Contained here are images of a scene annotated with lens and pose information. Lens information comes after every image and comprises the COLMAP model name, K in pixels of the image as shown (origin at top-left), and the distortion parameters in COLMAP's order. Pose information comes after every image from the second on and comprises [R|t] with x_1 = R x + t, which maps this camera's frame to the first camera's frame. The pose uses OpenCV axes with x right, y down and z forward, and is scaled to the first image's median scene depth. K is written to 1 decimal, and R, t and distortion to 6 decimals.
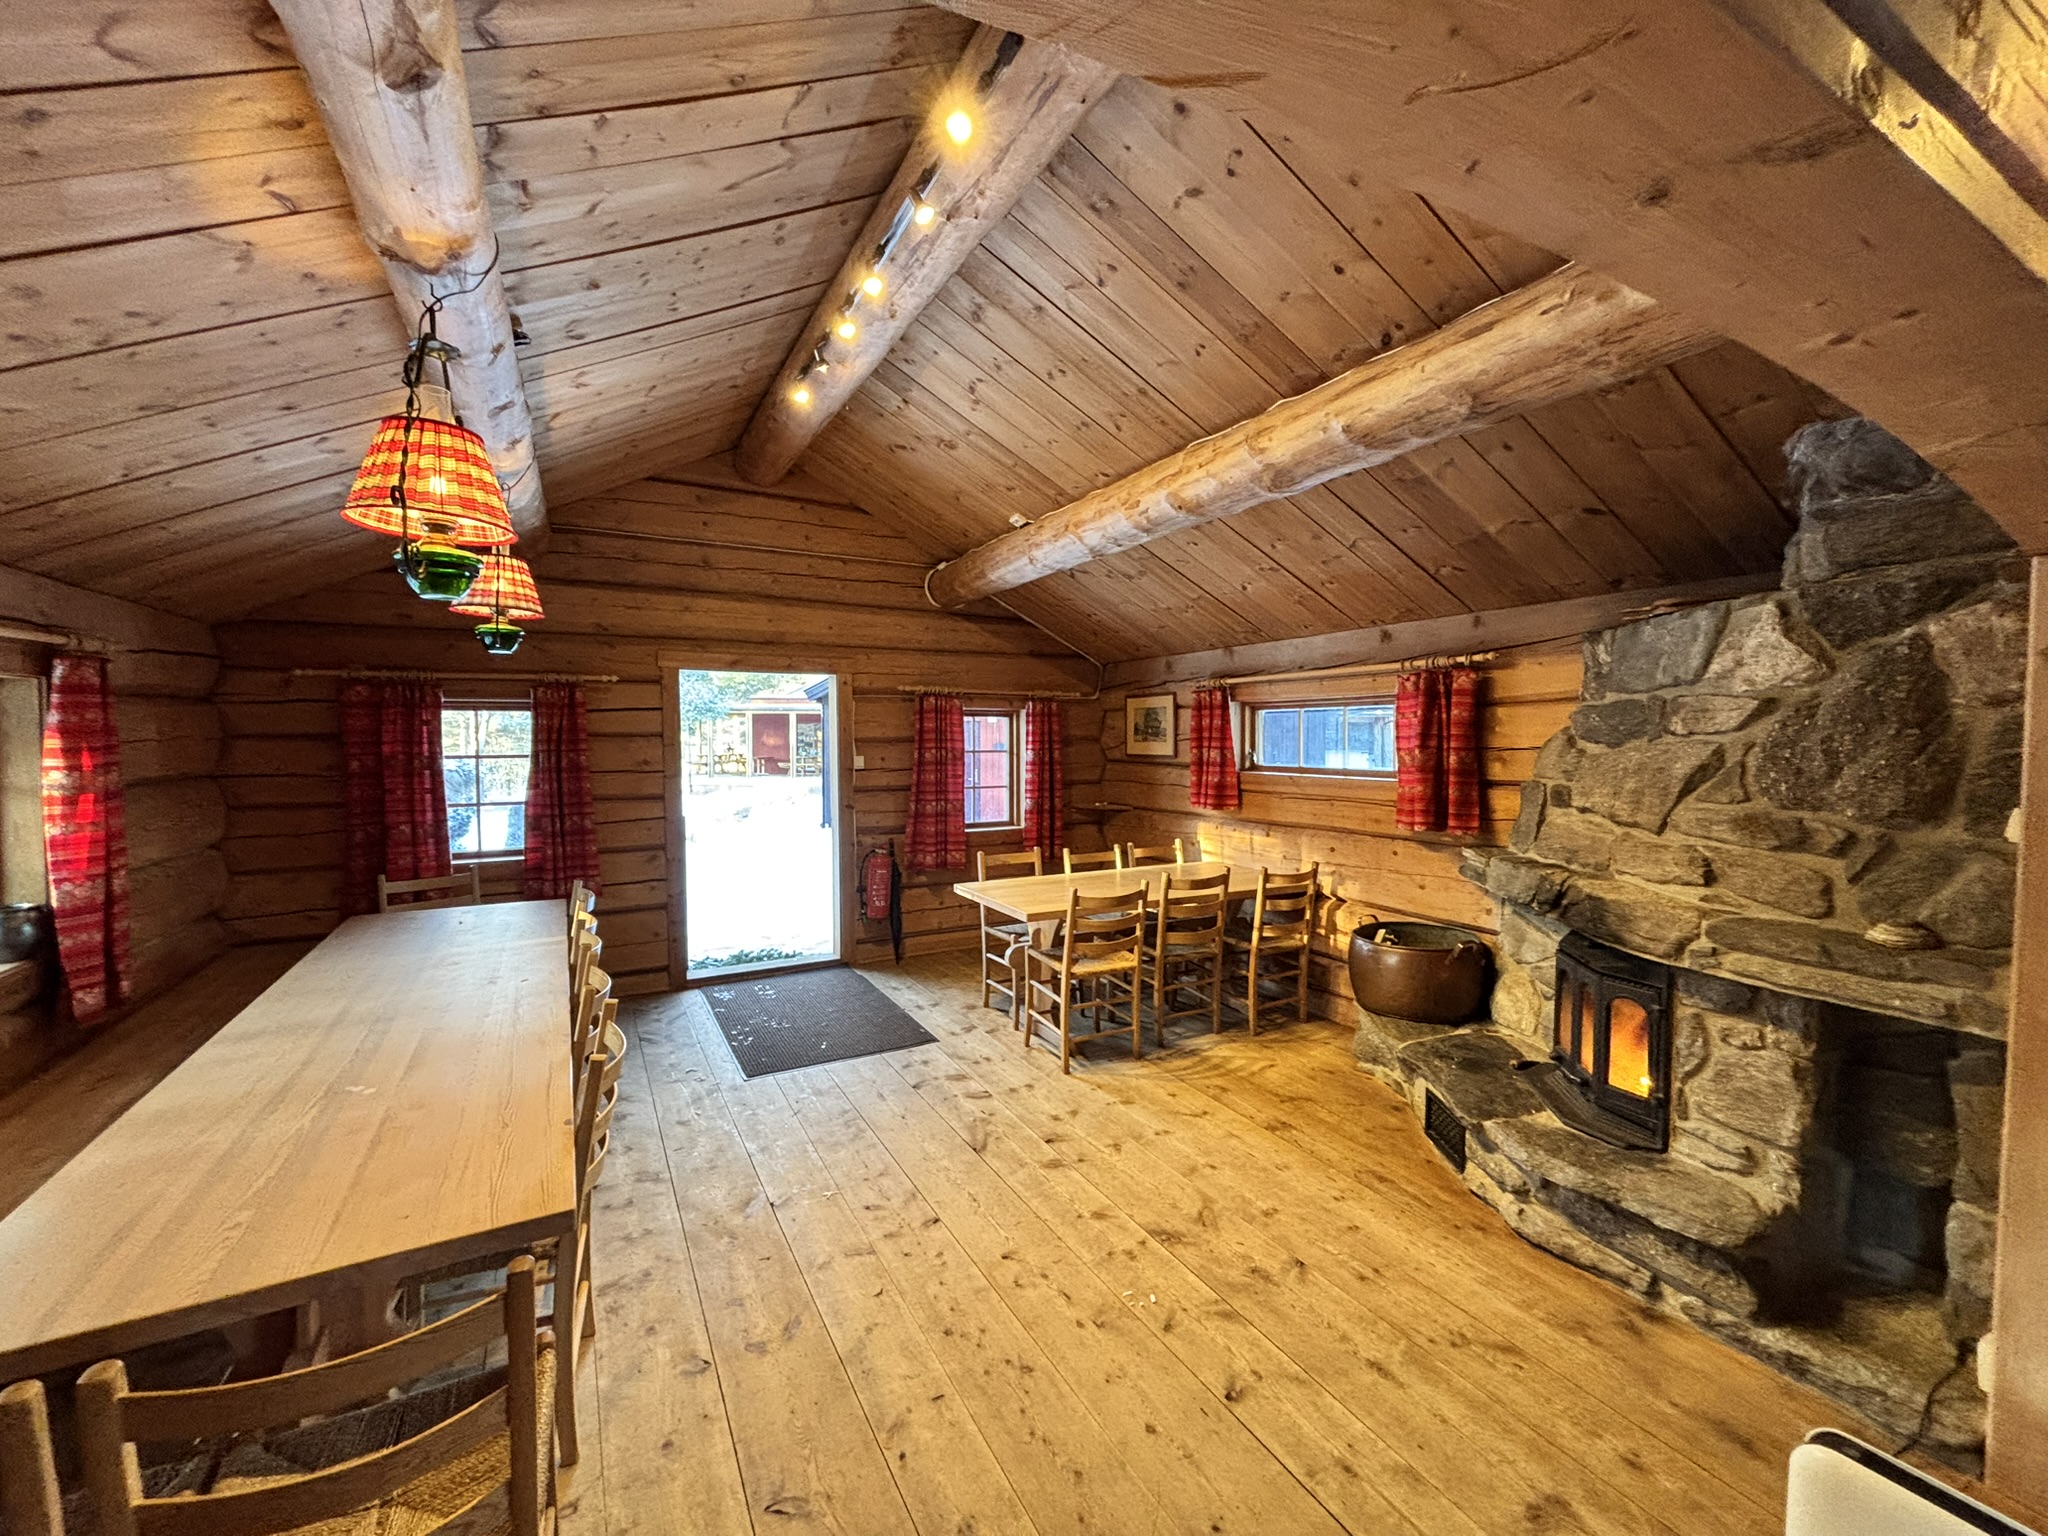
lens RADIAL K [[822.4, 0, 1021.9], [0, 822.4, 767.6], [0, 0, 1]] dist [0.003339, -0.000138]
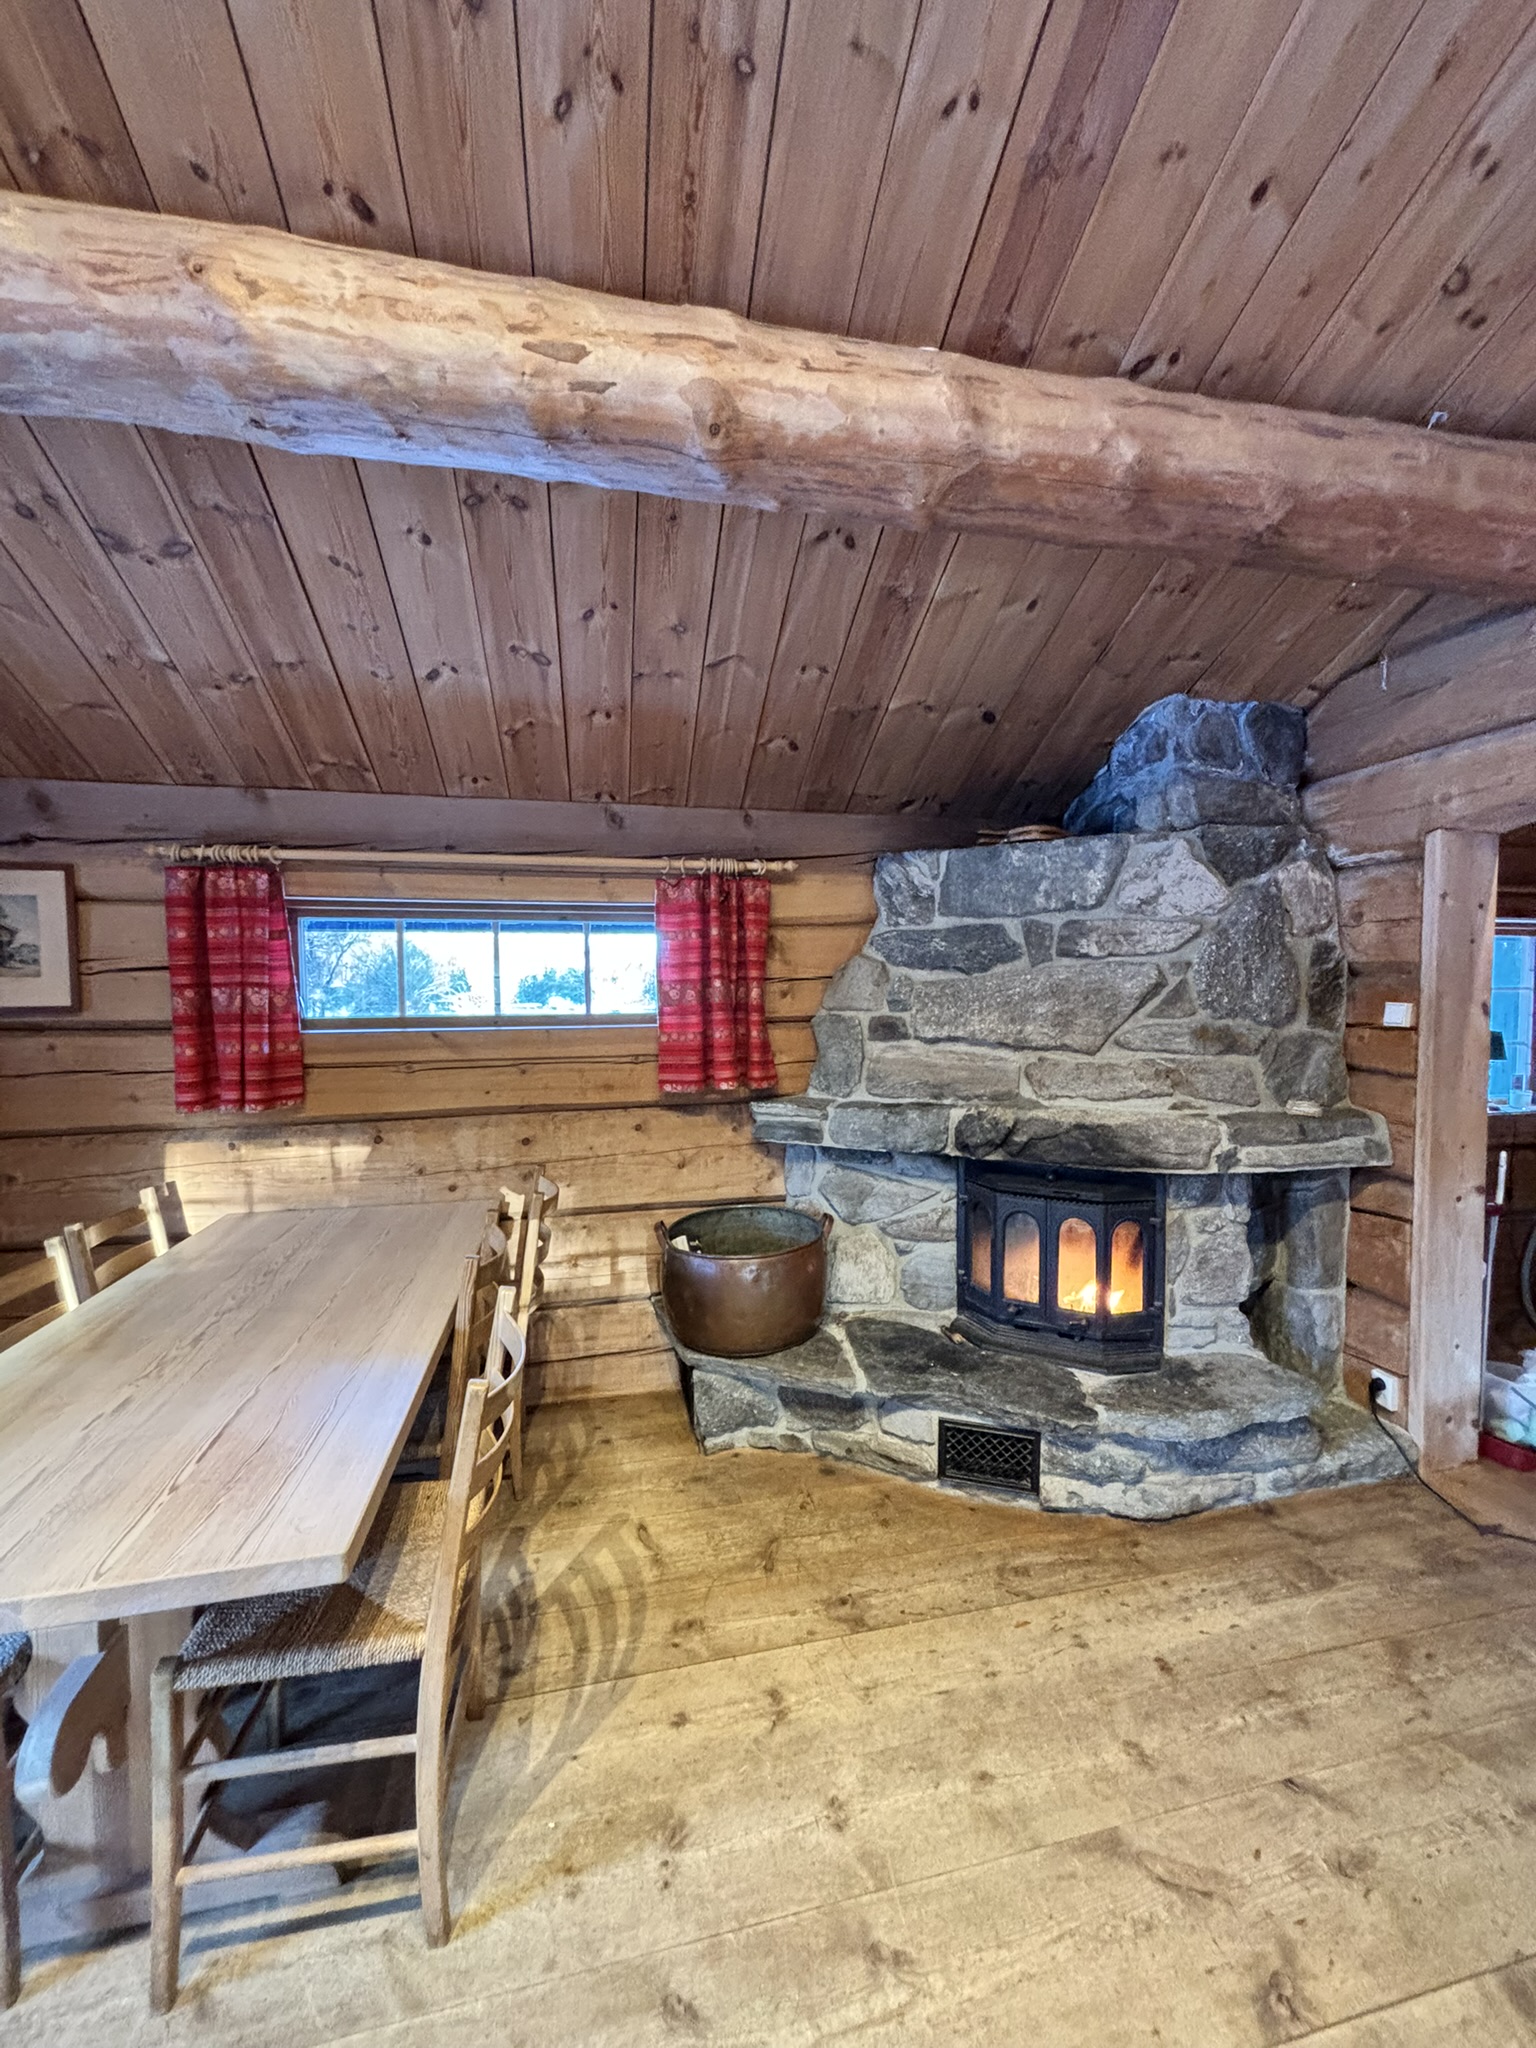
lens RADIAL K [[822.4, 0, 767.9], [0, 822.4, 1024.5], [0, 0, 1]] dist [0.003339, -0.000138]
pose [[0.266156, -0.044897, 0.962884, -0.252328], [0.044662, 0.998416, 0.034208, -0.006638], [-0.962895, 0.033900, 0.267740, 0.885538]]
